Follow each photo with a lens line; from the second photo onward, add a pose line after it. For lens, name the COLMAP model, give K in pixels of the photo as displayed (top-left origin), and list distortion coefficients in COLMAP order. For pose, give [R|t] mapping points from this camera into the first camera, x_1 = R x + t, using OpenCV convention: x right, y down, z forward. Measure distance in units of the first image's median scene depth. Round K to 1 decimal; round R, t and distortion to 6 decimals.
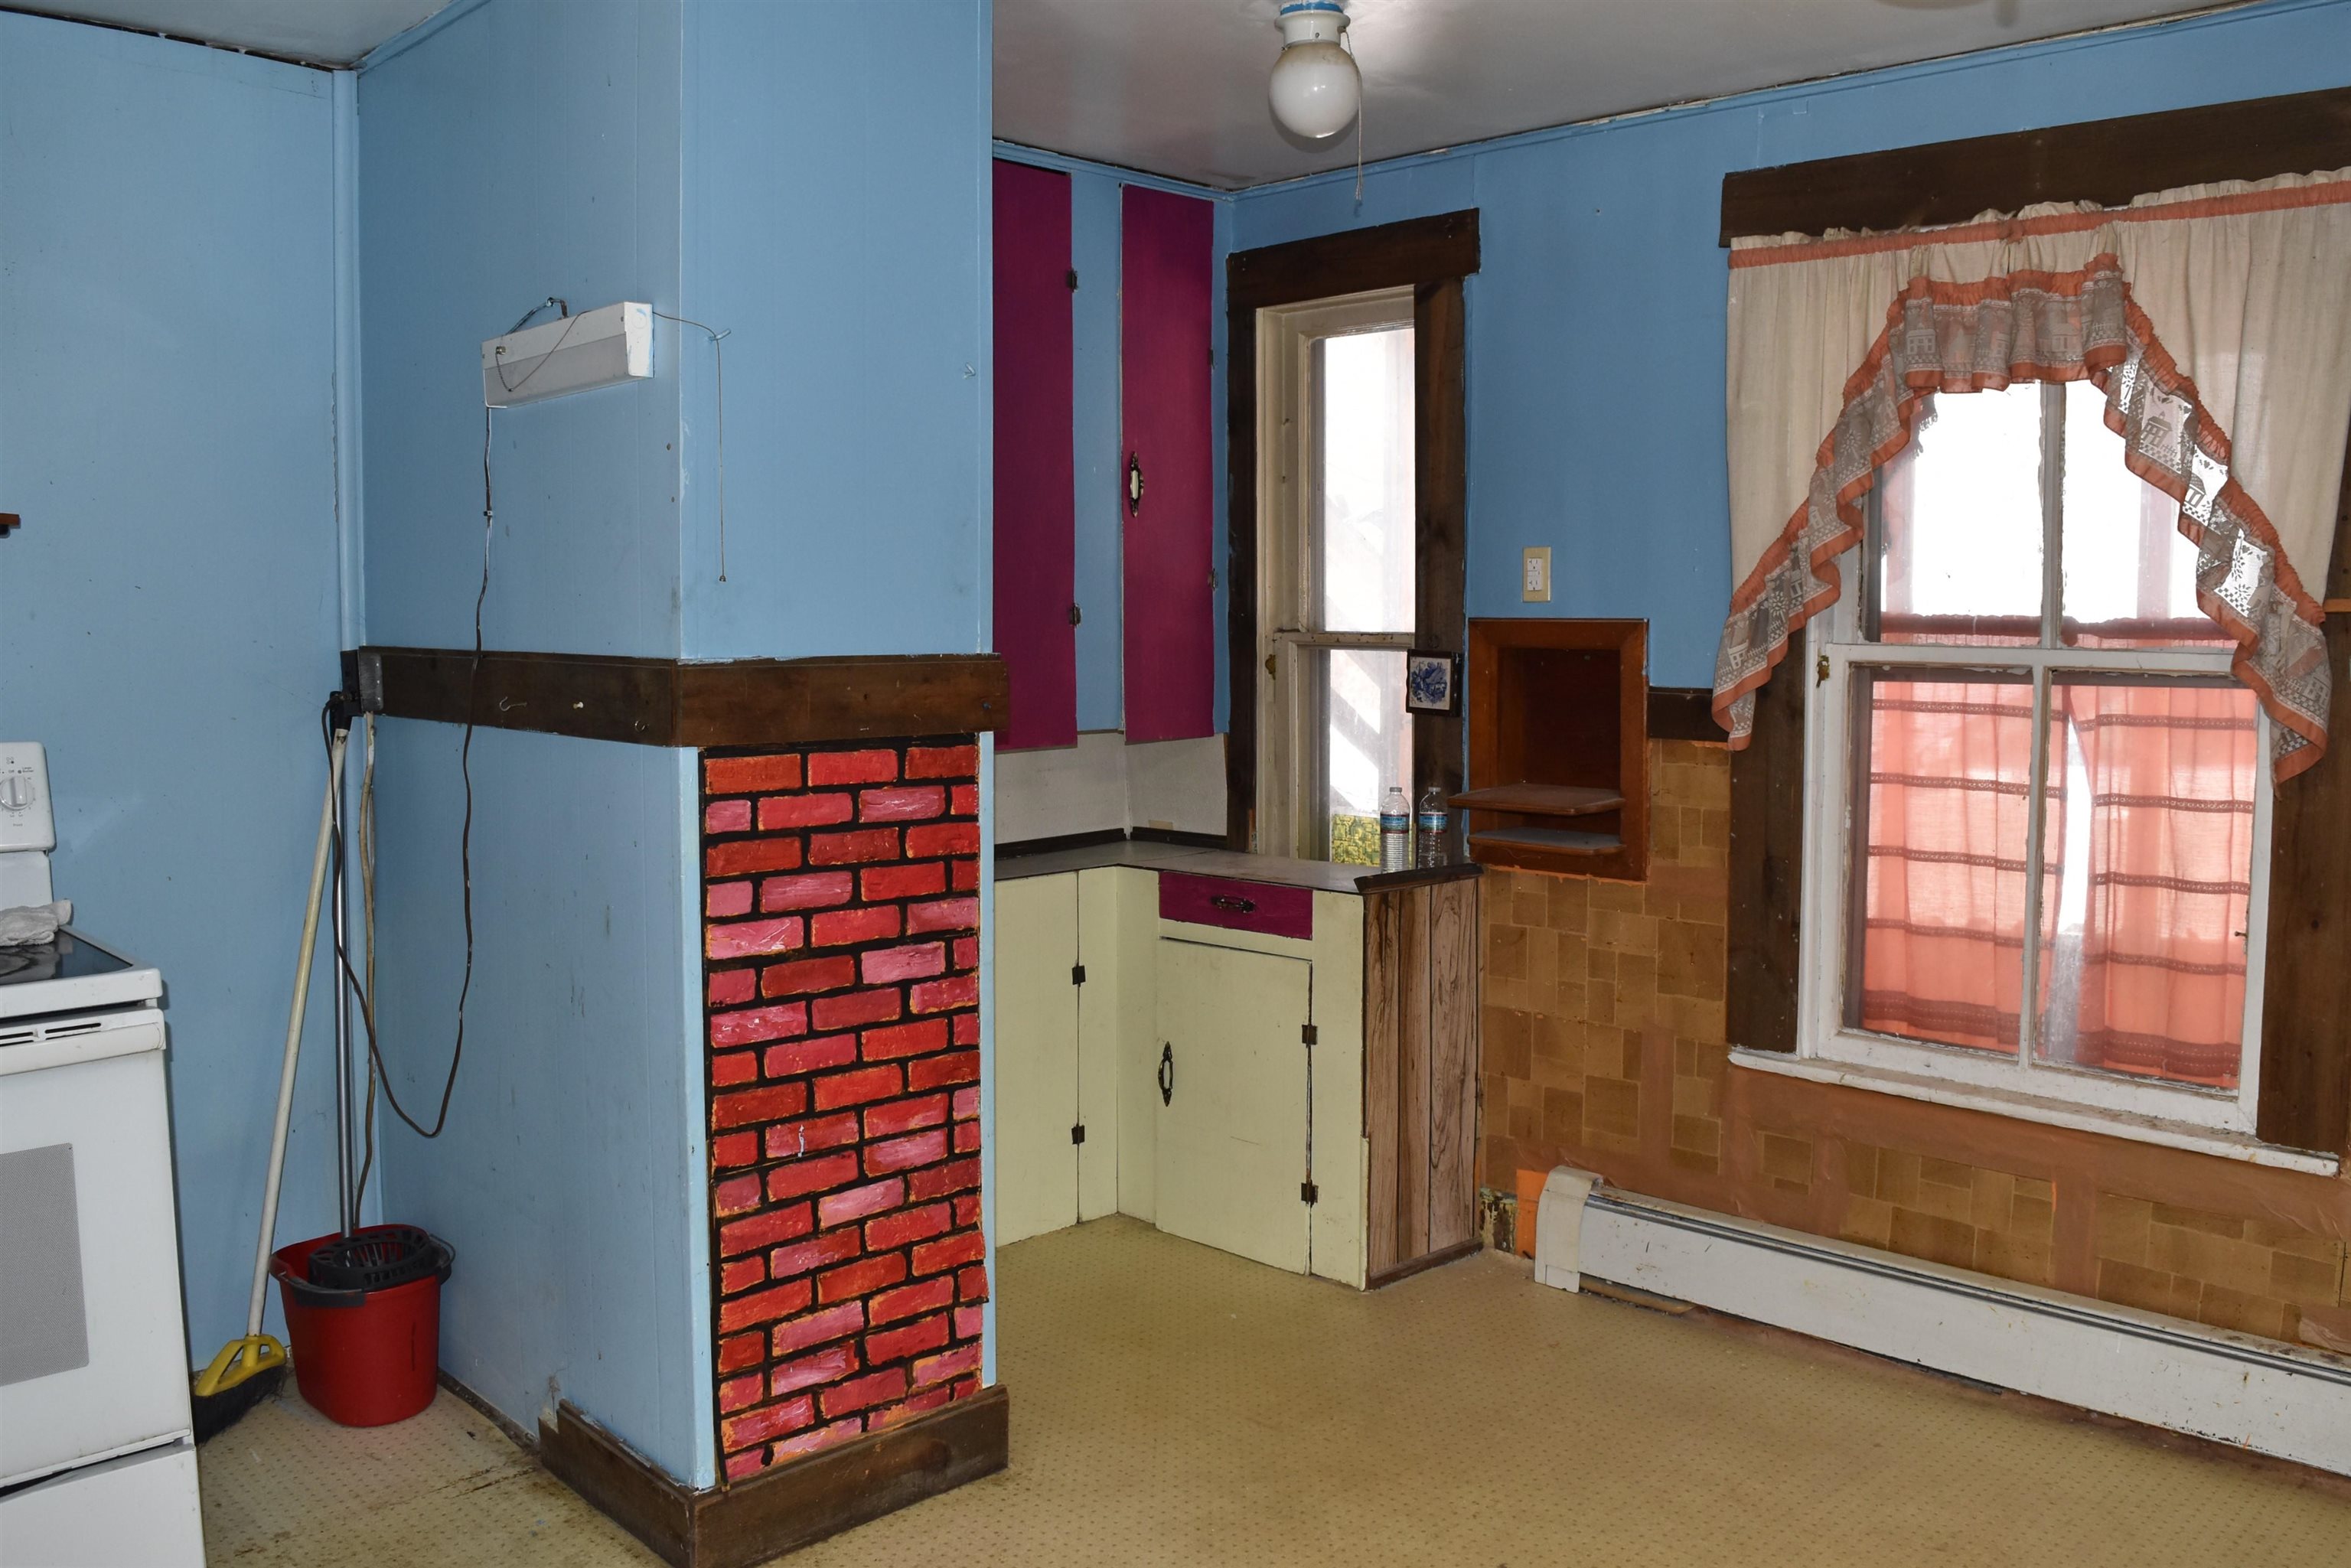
lens RADIAL K [[1935.2, 0, 1175.5], [0, 1935.2, 784.0], [0, 0, 1]] dist [-0.093520, 0.003446]
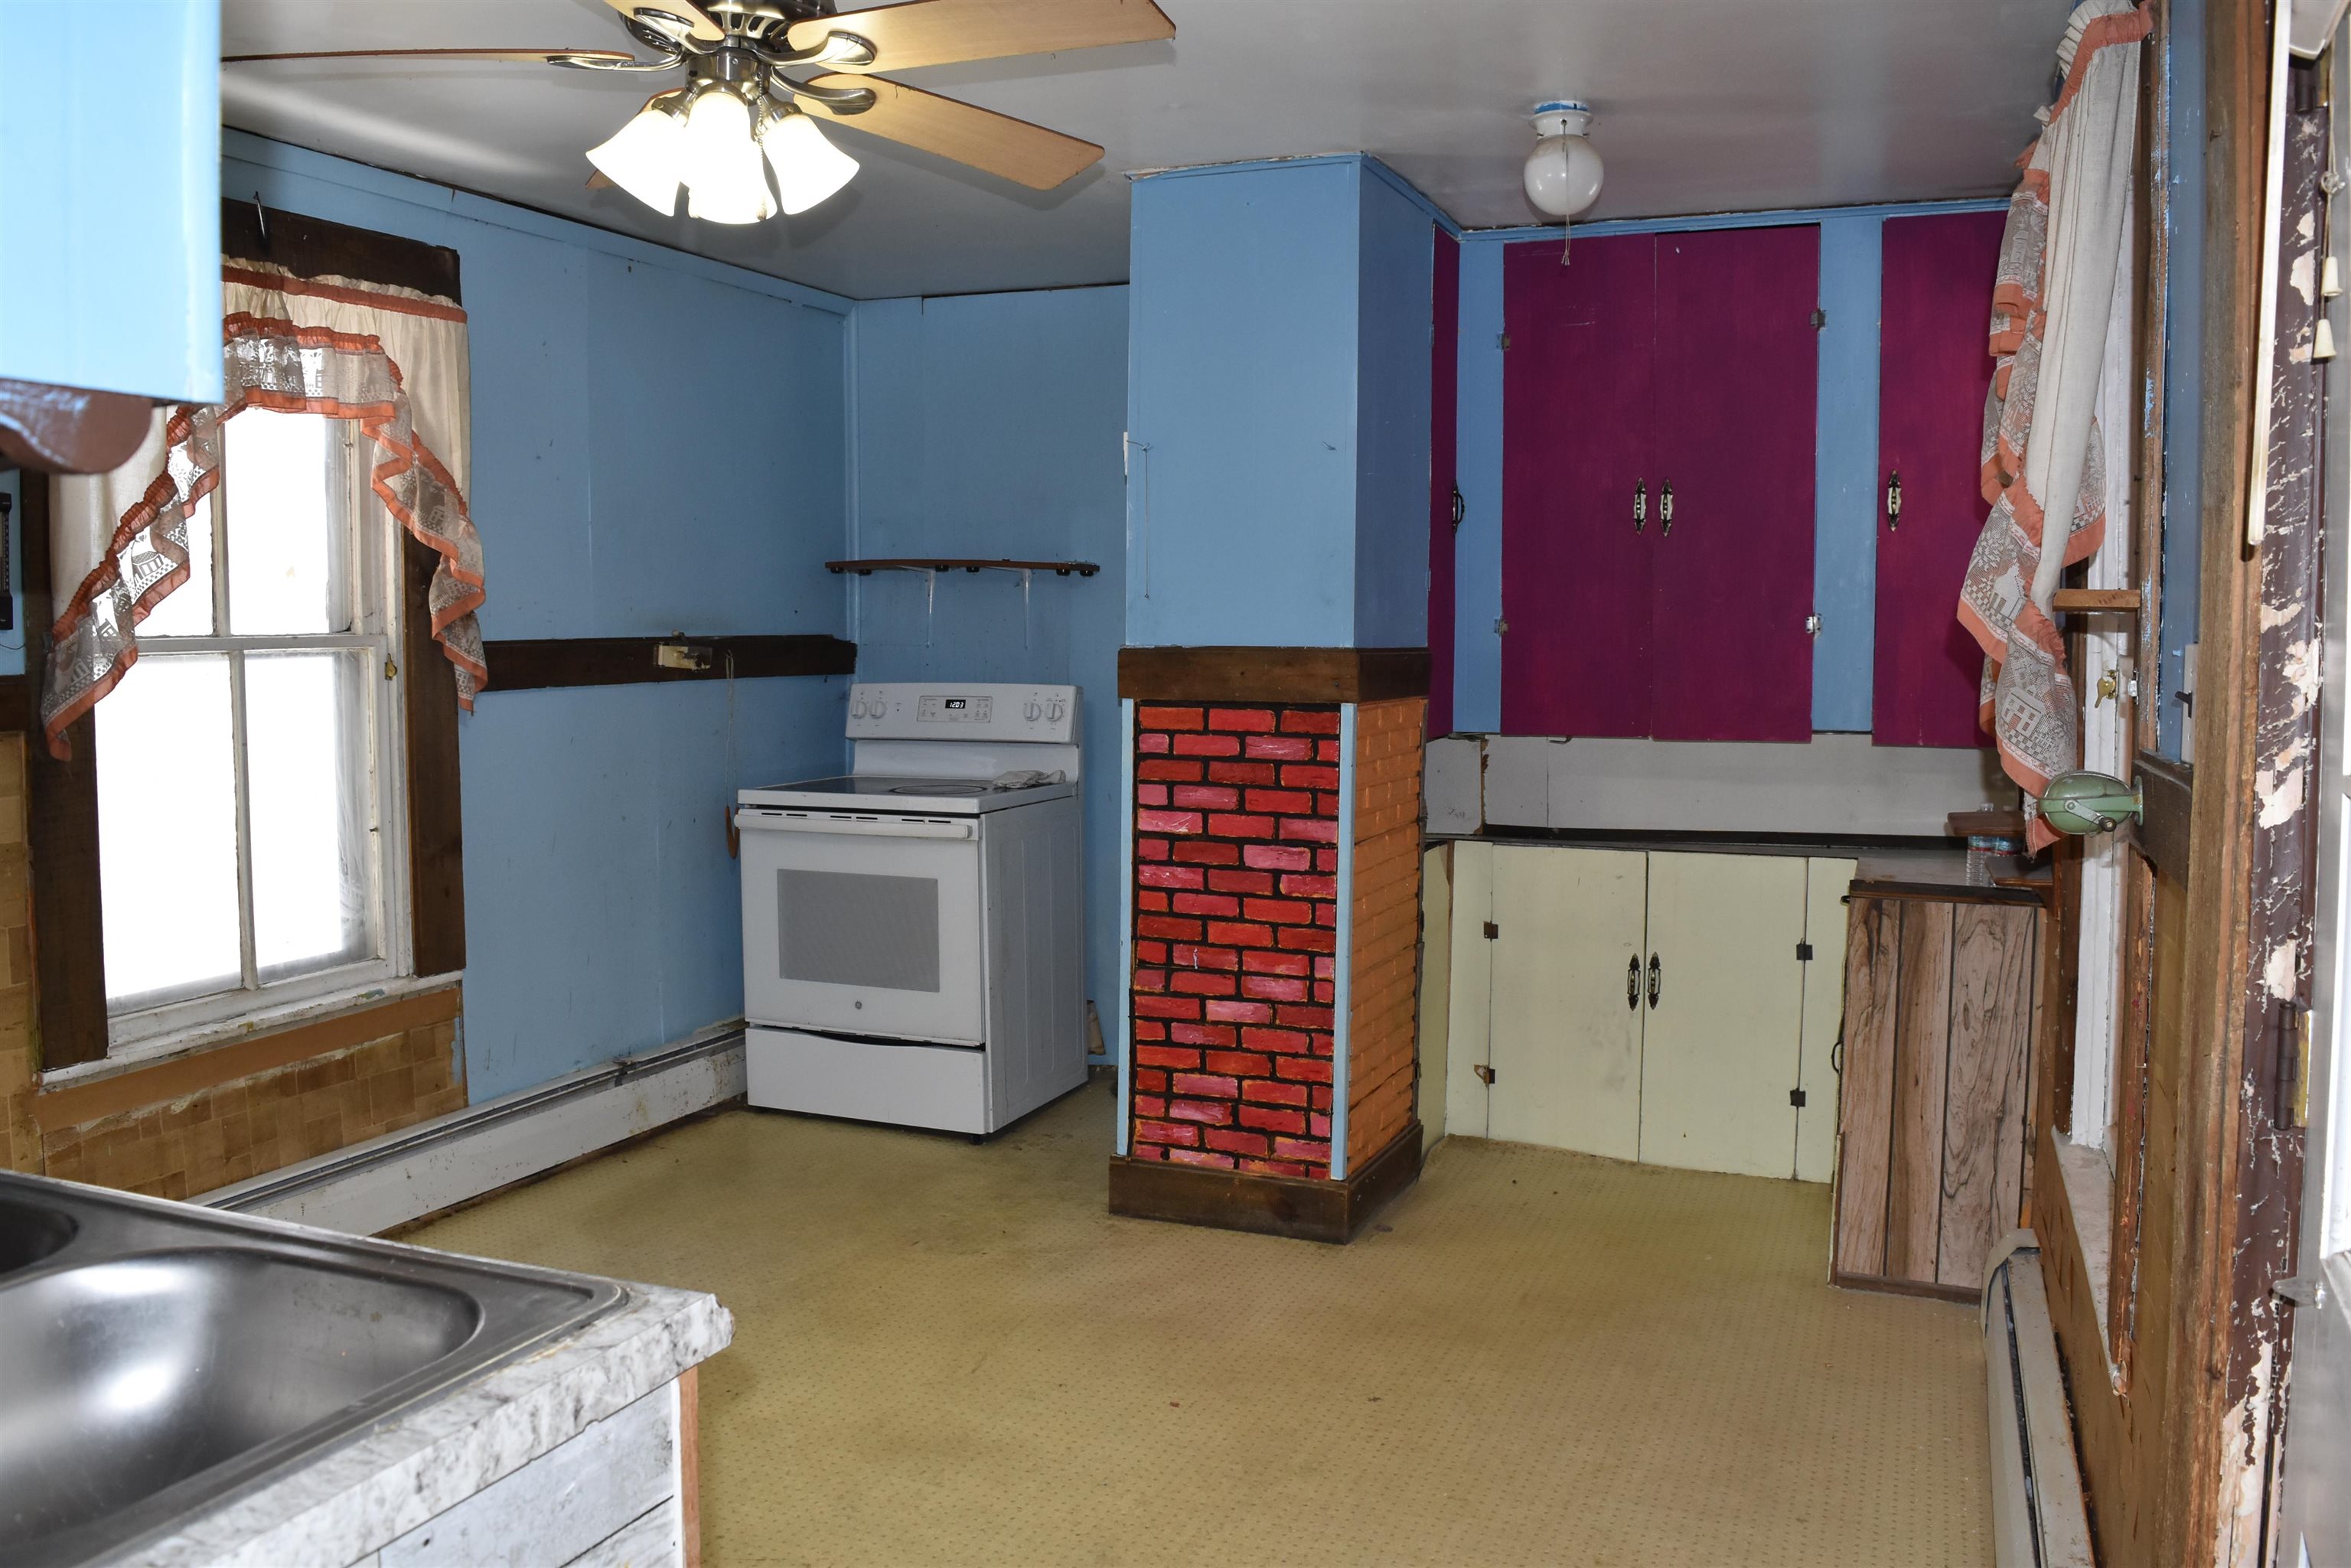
lens RADIAL K [[1878.5, 0, 1175.5], [0, 1878.5, 784.0], [0, 0, 1]] dist [-0.101967, 0.020320]
pose [[0.372470, 0.079576, -0.924626, 1.152718], [-0.084396, 0.995093, 0.051643, -0.029920], [0.924199, 0.058800, 0.377358, 0.395130]]
